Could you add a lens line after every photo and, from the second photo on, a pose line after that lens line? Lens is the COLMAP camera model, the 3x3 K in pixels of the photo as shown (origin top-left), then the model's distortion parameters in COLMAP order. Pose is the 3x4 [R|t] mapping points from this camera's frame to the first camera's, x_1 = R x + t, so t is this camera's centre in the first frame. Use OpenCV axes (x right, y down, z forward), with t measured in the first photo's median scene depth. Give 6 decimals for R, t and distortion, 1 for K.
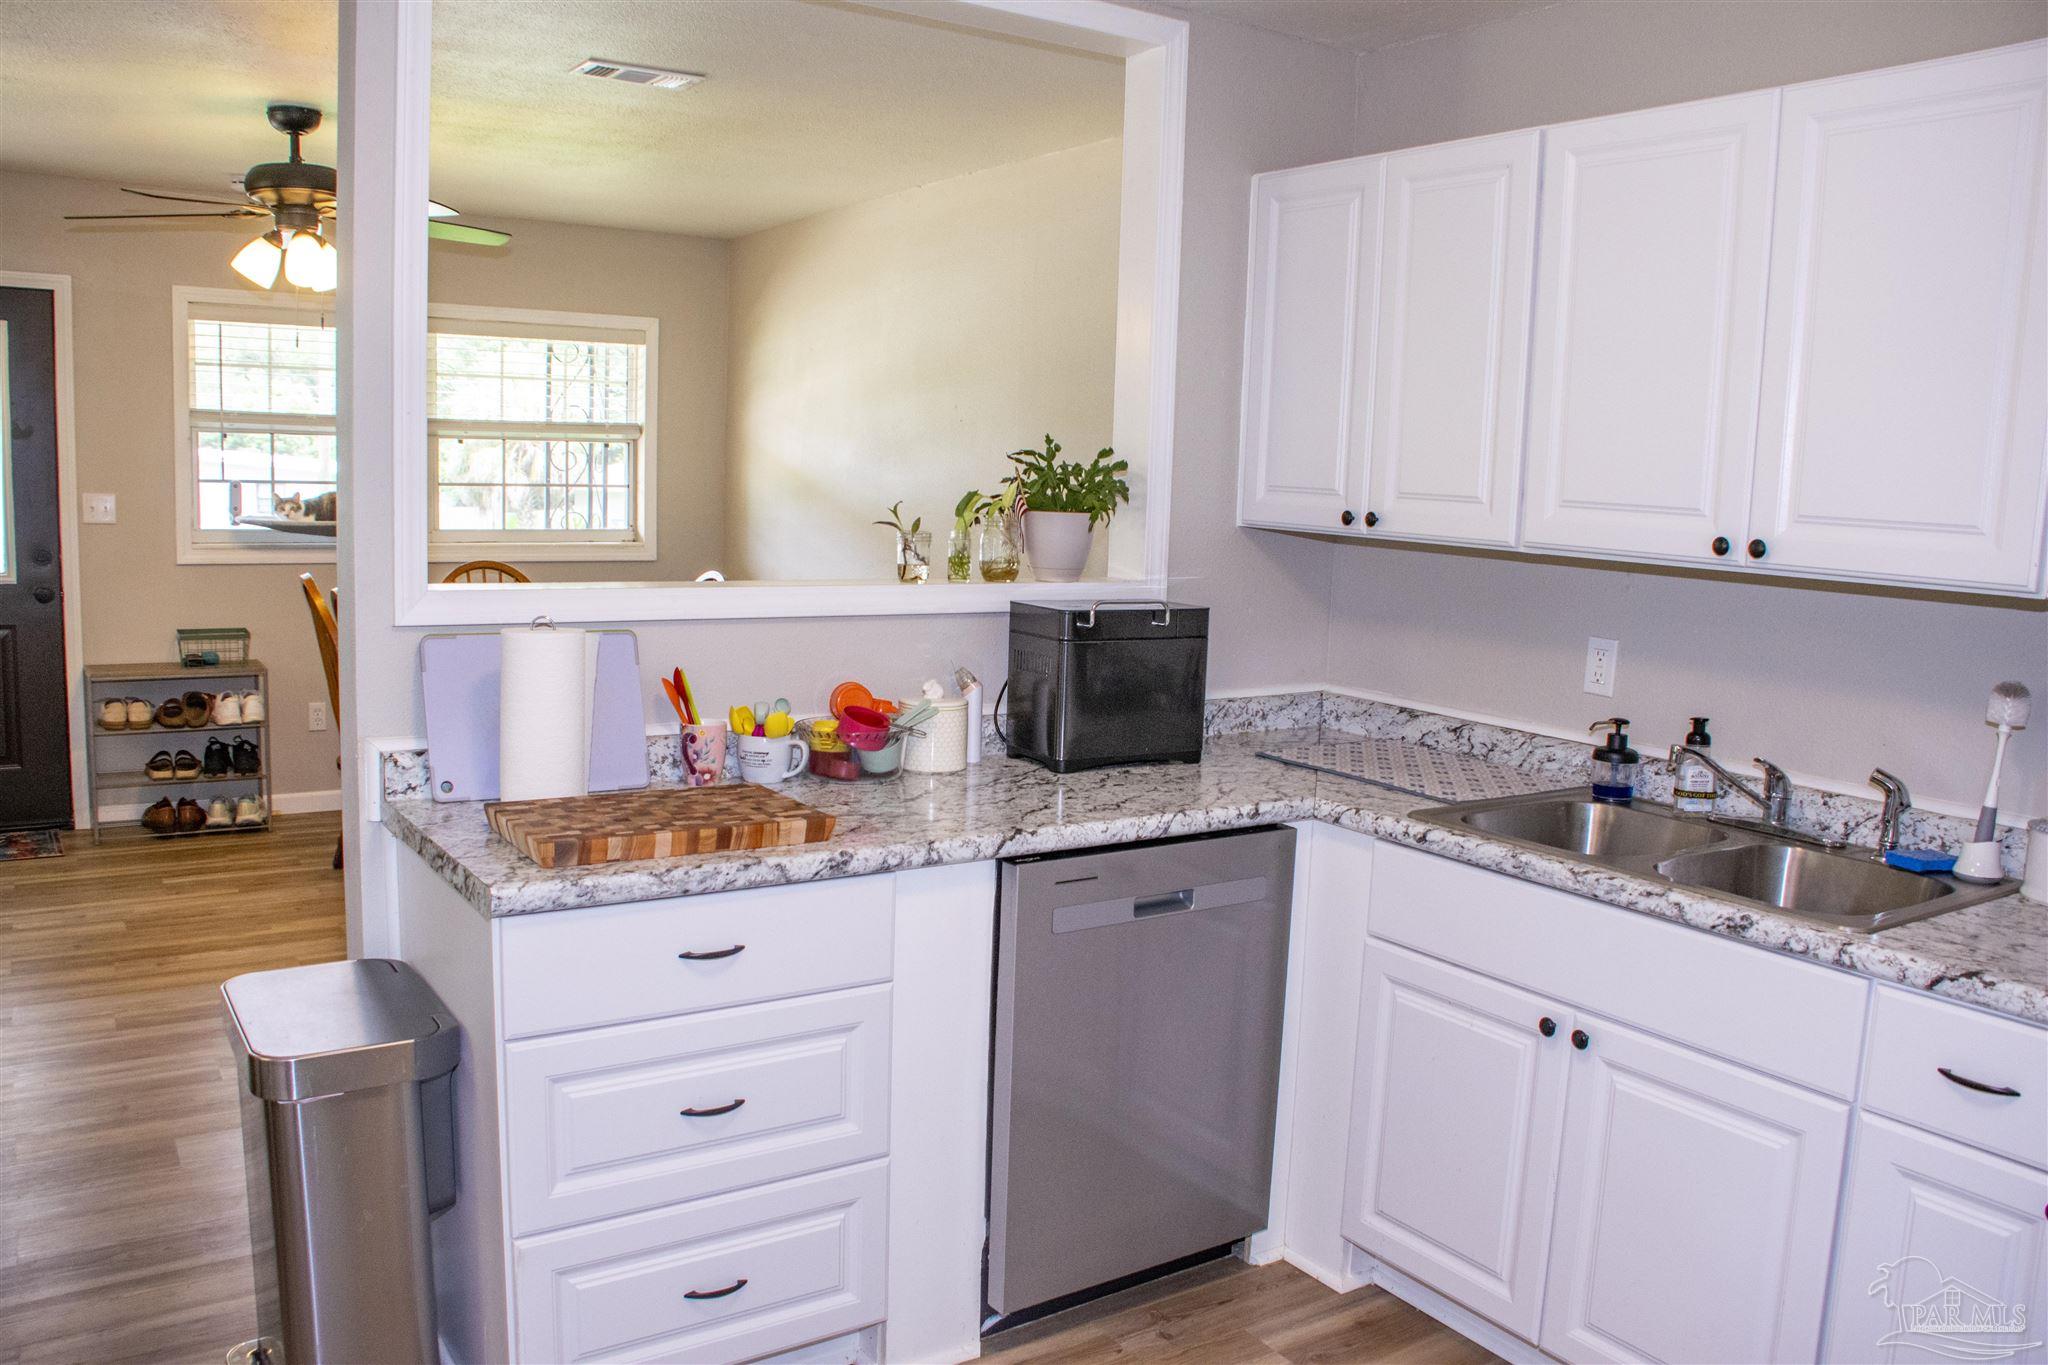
lens RADIAL K [[1593.2, 0, 1014.5], [0, 1593.2, 684.3], [0, 0, 1]] dist [-0.161812, 0.107372]
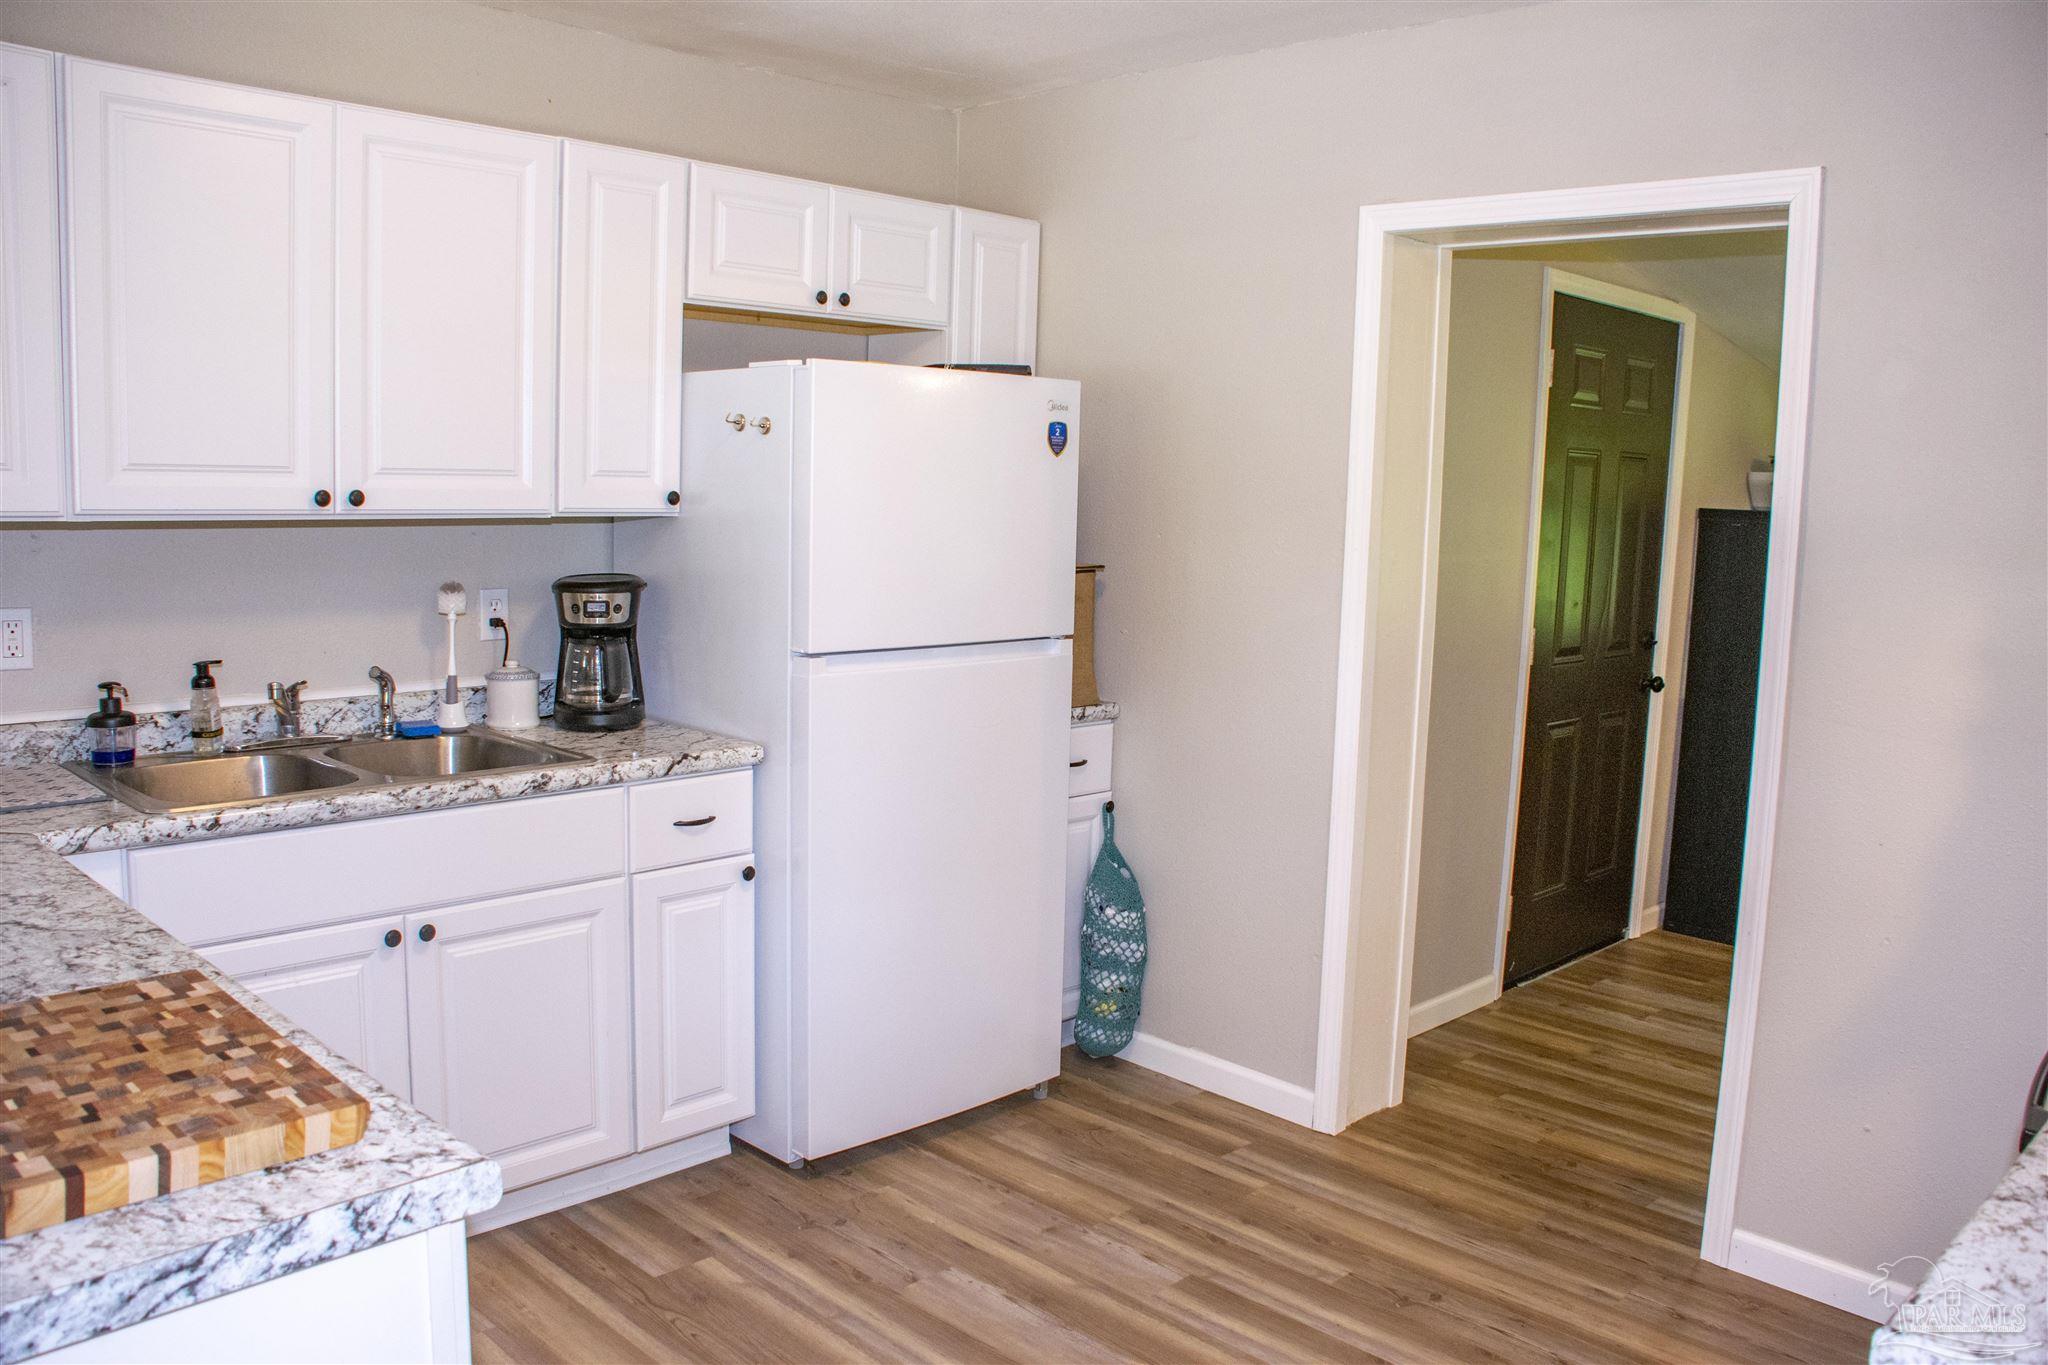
lens RADIAL K [[1593.2, 0, 1014.5], [0, 1593.2, 684.3], [0, 0, 1]] dist [-0.161812, 0.107372]
pose [[-0.200176, -0.168680, 0.965130, -0.766728], [0.097147, 0.976797, 0.190868, -0.122897], [-0.974932, 0.131967, -0.179144, 0.721912]]
